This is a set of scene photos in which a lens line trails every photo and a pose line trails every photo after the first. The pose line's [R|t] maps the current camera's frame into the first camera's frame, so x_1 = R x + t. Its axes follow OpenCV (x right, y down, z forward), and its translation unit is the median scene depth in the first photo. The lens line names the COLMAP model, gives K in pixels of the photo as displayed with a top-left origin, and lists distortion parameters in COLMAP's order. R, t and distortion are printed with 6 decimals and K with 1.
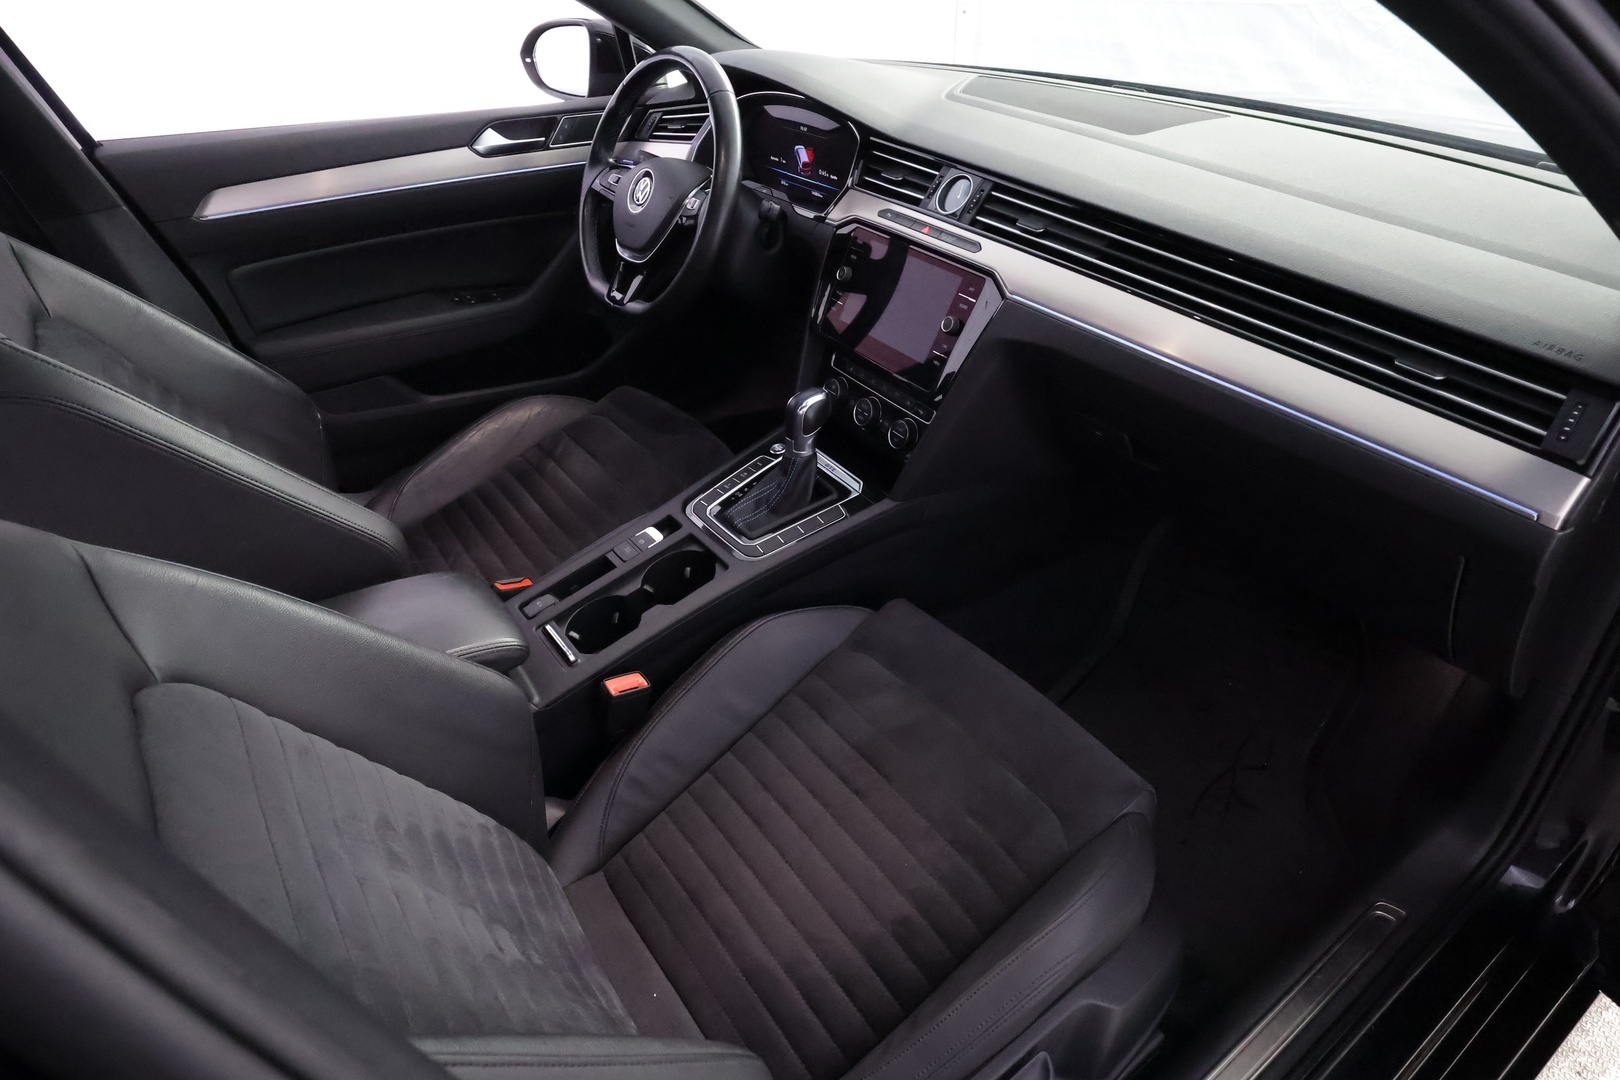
lens RADIAL K [[931.1, 0, 824.4], [0, 931.1, 536.7], [0, 0, 1]] dist [0.004794, 0.001766]
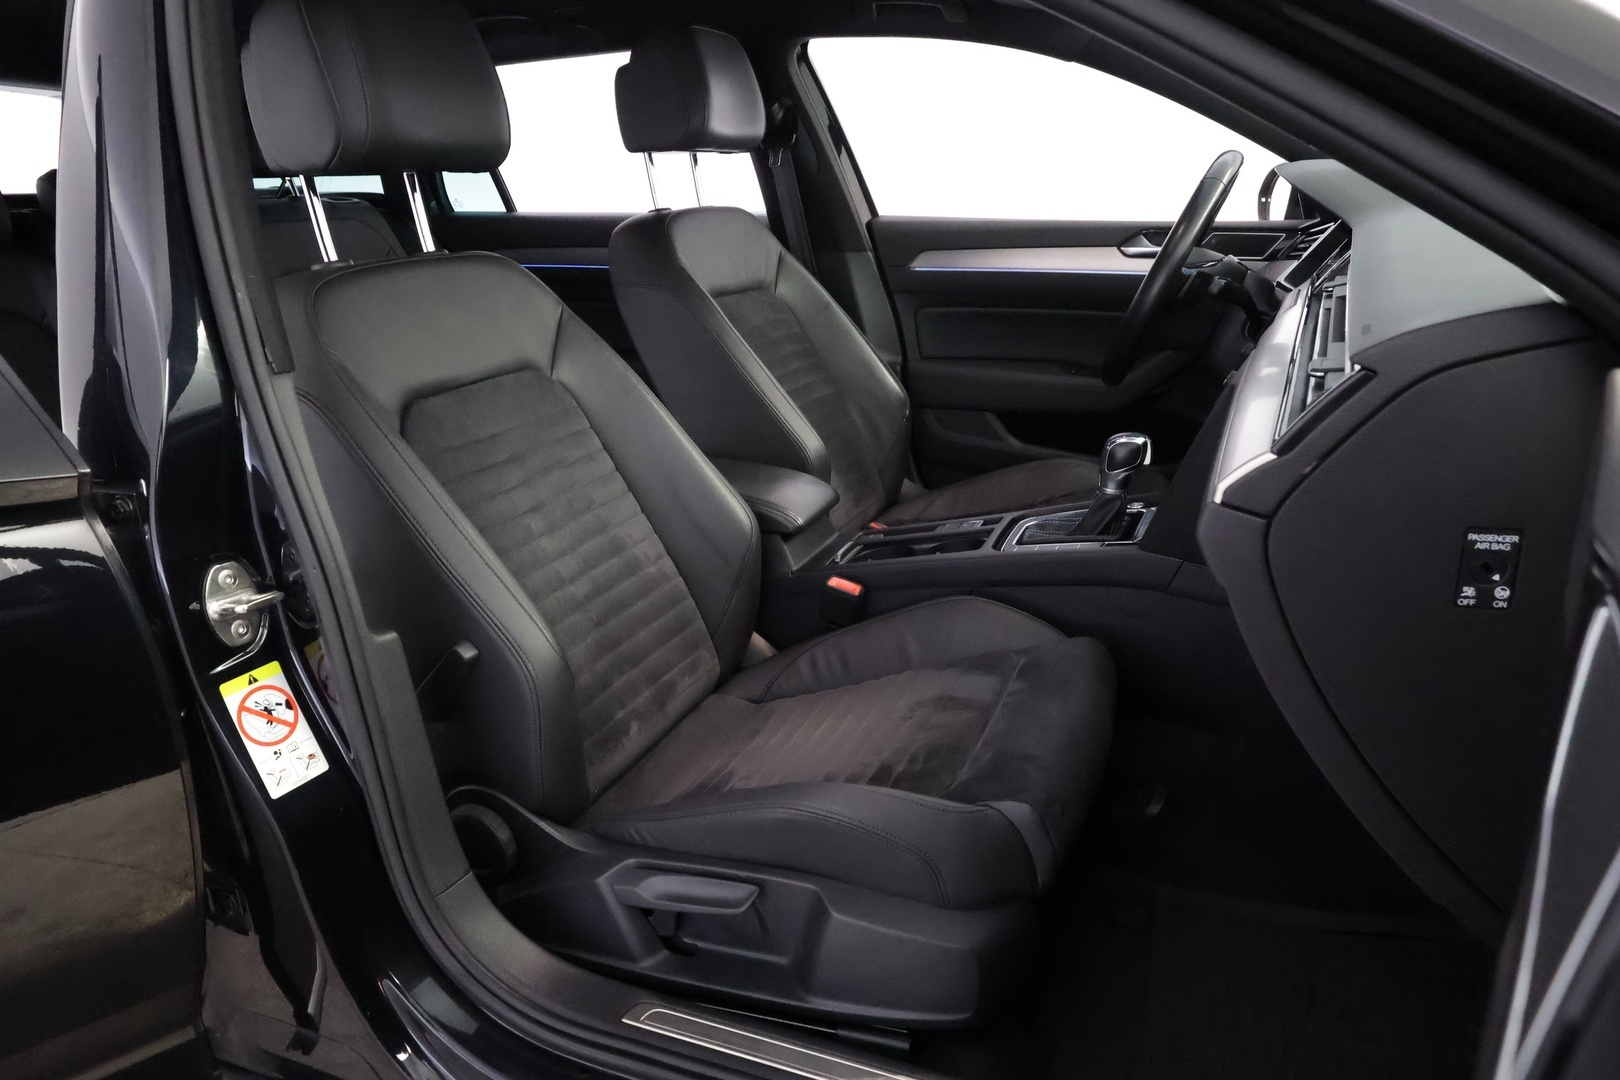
lens RADIAL K [[1073.3, 0, 821.8], [0, 1073.3, 540.3], [0, 0, 1]] dist [-0.006354, -0.004515]
pose [[0.519917, 0.269218, -0.810684, 0.725486], [-0.464000, 0.885829, -0.003405, 0.098699], [0.717211, 0.377927, 0.585474, 0.101221]]
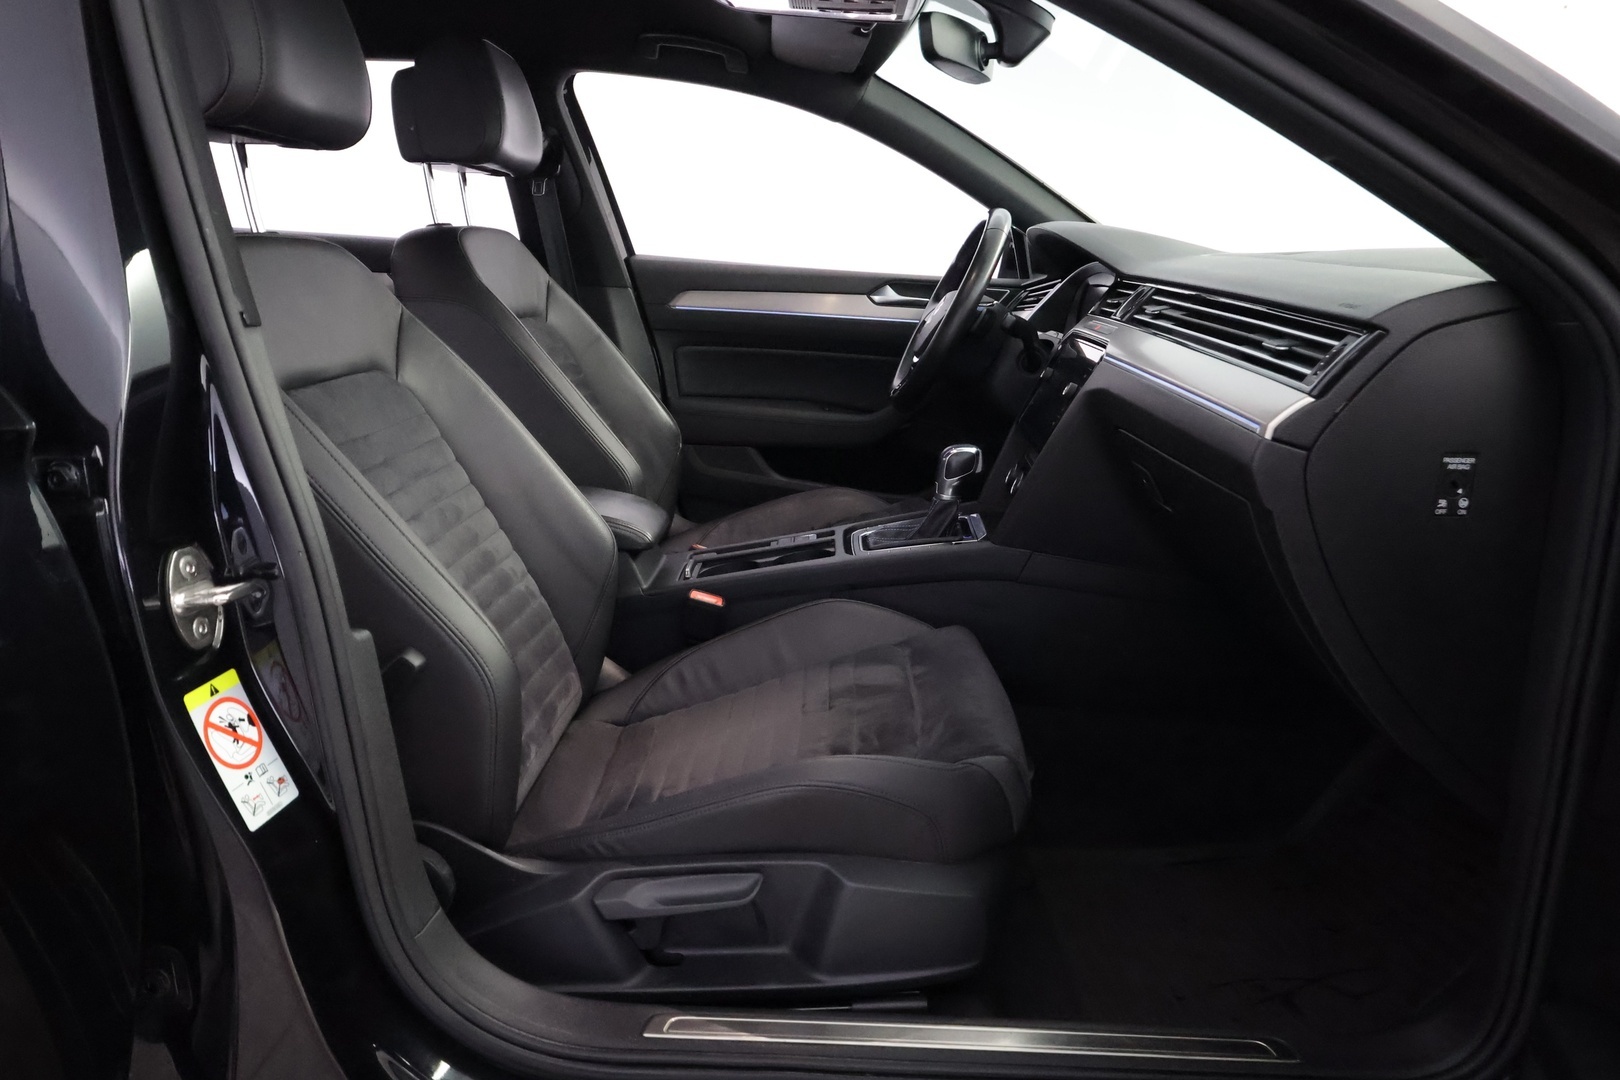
lens RADIAL K [[1073.3, 0, 824.4], [0, 1073.3, 537.5], [0, 0, 1]] dist [-0.006354, -0.004515]
pose [[0.794917, 0.190147, -0.576152, 0.570048], [-0.381820, 0.894776, -0.231495, 0.283755], [0.471509, 0.404006, 0.783874, -0.053551]]
